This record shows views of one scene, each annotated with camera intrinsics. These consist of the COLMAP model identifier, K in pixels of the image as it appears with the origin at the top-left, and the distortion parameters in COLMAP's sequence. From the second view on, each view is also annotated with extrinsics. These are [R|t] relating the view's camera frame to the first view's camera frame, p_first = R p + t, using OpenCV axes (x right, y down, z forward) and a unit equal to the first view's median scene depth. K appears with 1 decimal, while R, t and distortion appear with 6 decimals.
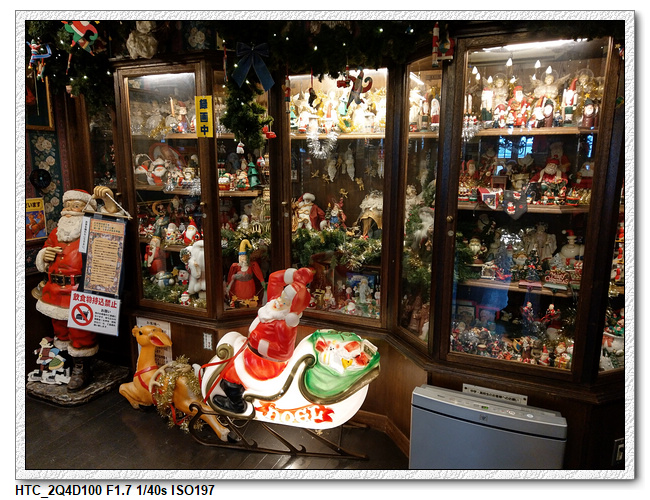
lens RADIAL K [[458.4, 0, 324.0], [0, 458.4, 249.5], [0, 0, 1]] dist [0.039266, -0.026847]
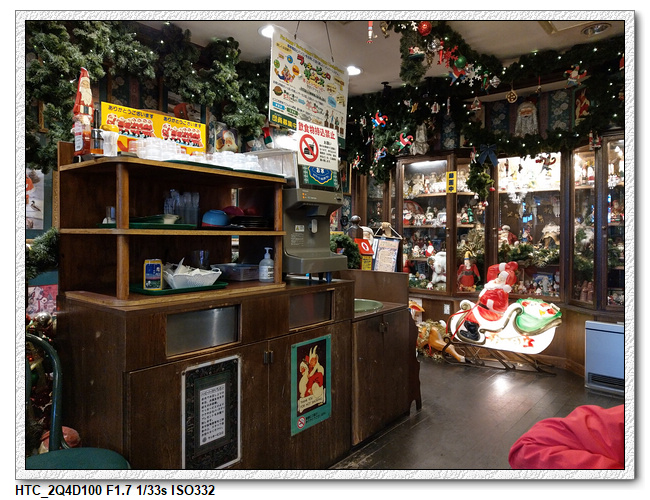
lens RADIAL K [[458.4, 0, 328.2], [0, 458.4, 240.6], [0, 0, 1]] dist [0.039266, -0.026847]
pose [[0.964320, 0.000425, -0.264739, -0.231166], [-0.050311, 0.982069, -0.181683, 0.289017], [0.259914, 0.188520, 0.947051, -0.796118]]
